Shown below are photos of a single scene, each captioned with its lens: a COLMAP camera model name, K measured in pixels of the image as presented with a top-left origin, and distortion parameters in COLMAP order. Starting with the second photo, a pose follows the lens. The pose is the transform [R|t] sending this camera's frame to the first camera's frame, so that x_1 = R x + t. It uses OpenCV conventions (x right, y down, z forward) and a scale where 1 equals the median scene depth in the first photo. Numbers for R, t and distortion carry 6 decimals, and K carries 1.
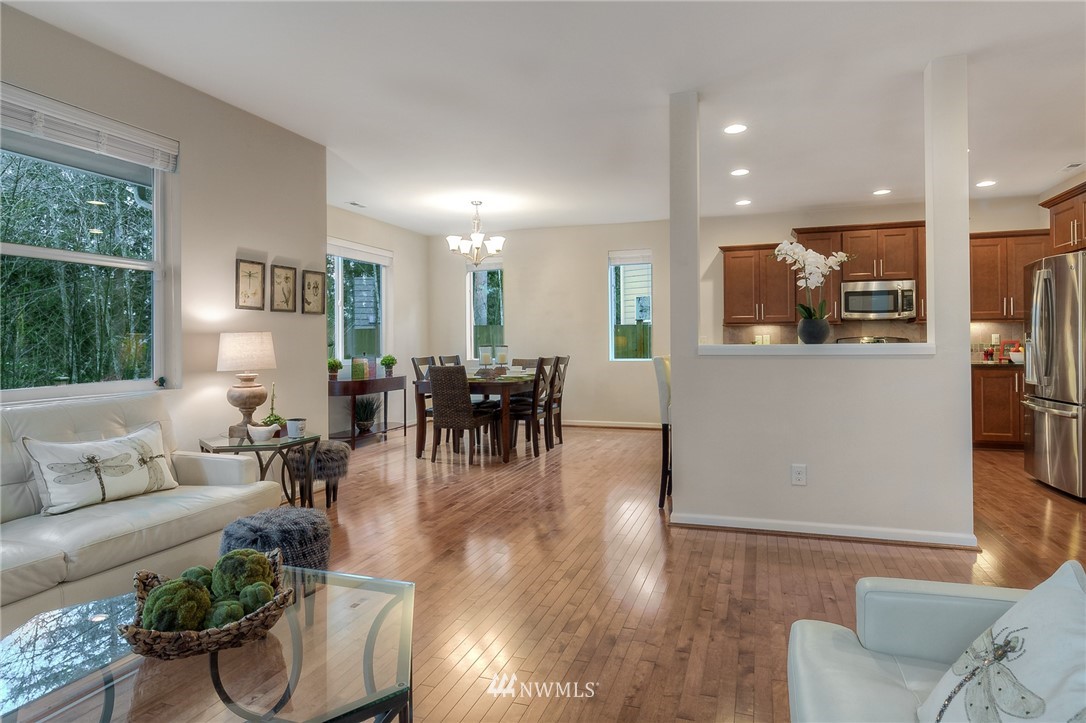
lens RADIAL K [[598.0, 0, 543.3], [0, 598.0, 338.1], [0, 0, 1]] dist [-0.018891, -0.000701]
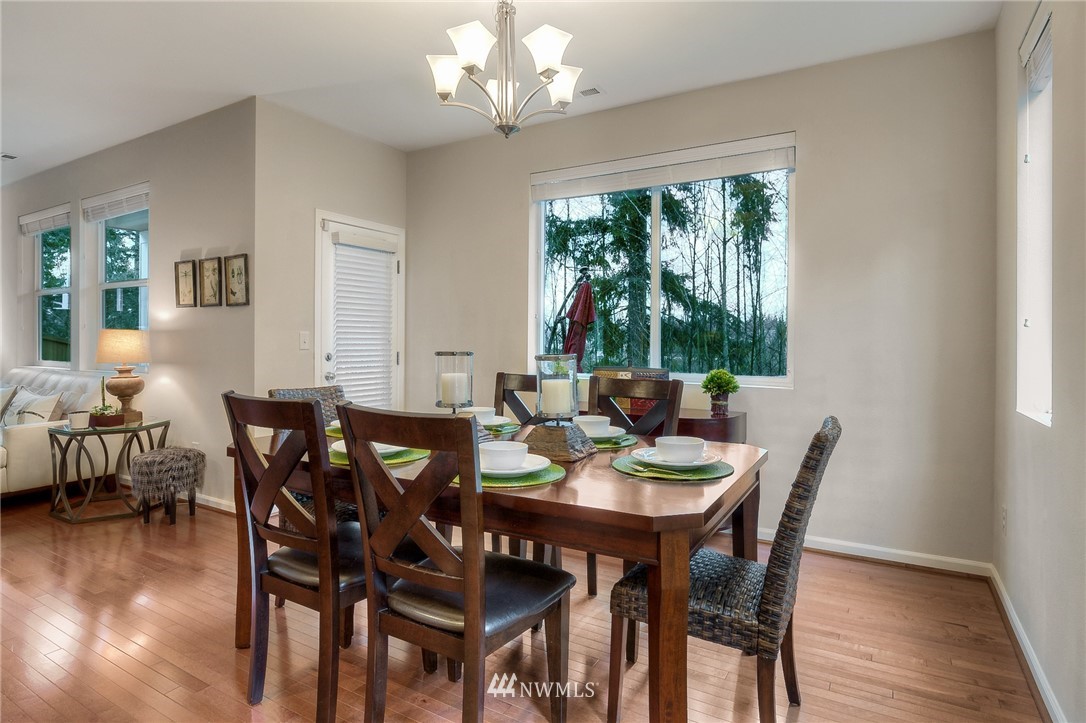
lens RADIAL K [[598.0, 0, 543.3], [0, 598.0, 338.1], [0, 0, 1]] dist [-0.018891, -0.000701]
pose [[-0.189145, 0.007022, -0.981924, 0.384044], [0.003609, 0.999973, 0.006456, 0.001498], [0.981943, -0.002322, -0.189165, 1.681453]]
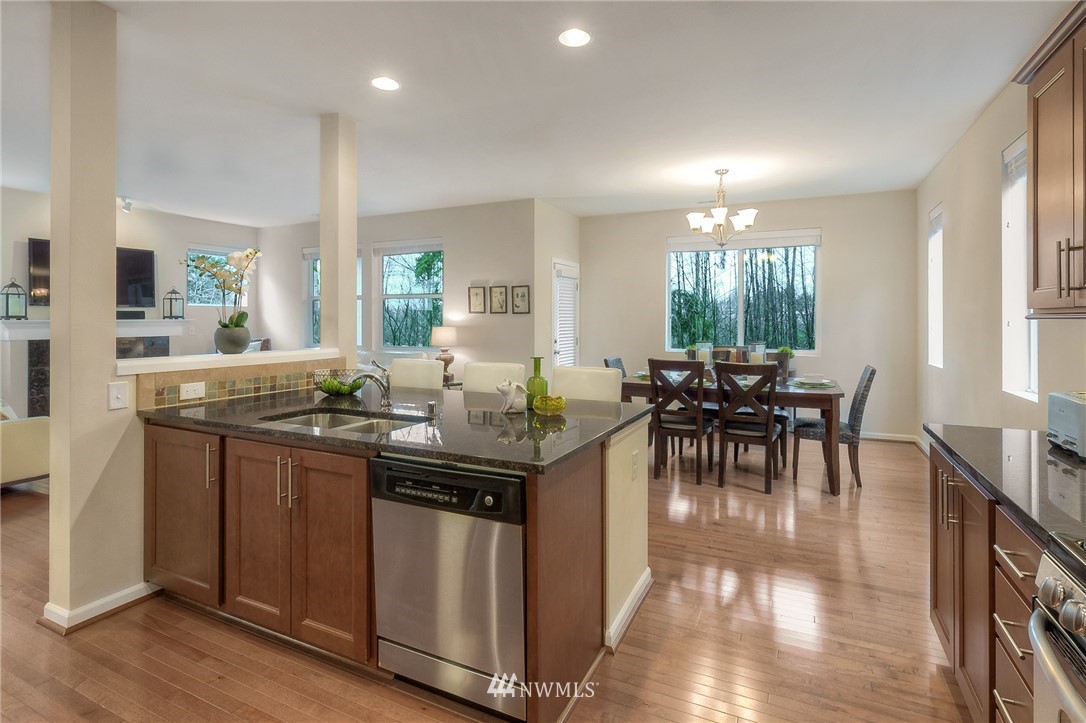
lens RADIAL K [[533.6, 0, 556.8], [0, 533.6, 316.0], [0, 0, 1]] dist [-0.022799, 0.000127]
pose [[-0.097591, 0.004210, -0.995218, 1.018064], [0.006010, 0.999975, 0.003641, -0.041341], [0.995208, -0.005626, -0.097614, 1.297366]]
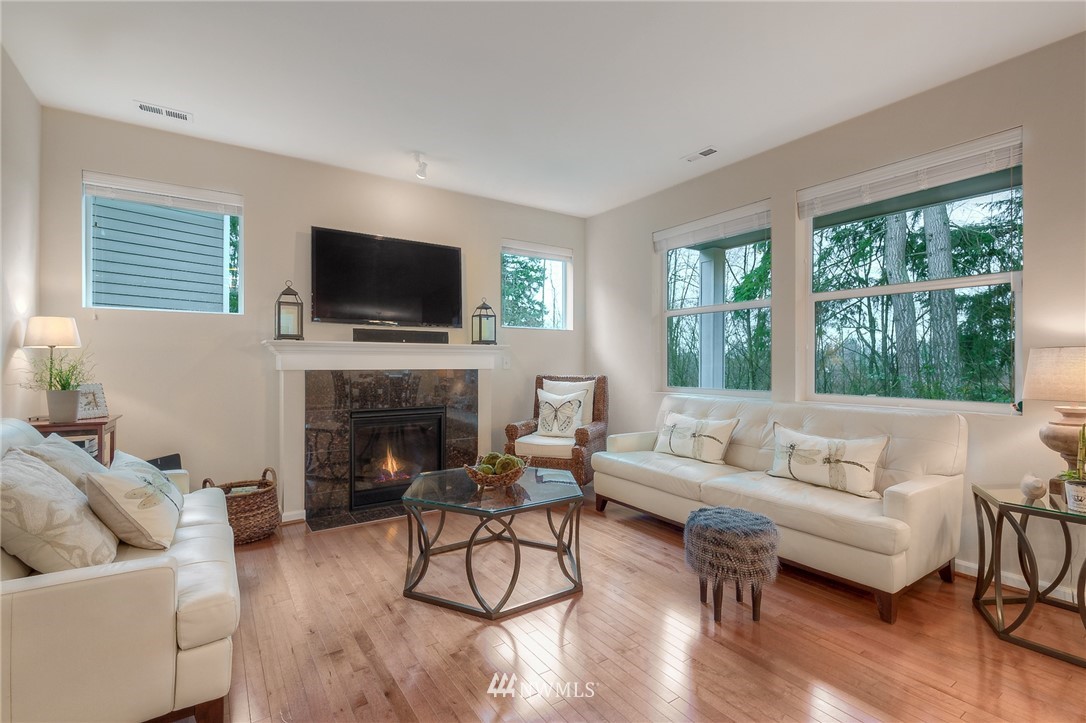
lens RADIAL K [[507.5, 0, 545.4], [0, 507.5, 350.5], [0, 0, 1]] dist [-0.000147, -0.000103]
pose [[-0.594198, -0.015039, -0.804179, 0.299416], [0.004199, 0.999754, -0.021800, 0.003383], [0.804308, -0.016330, -0.593988, 0.704608]]
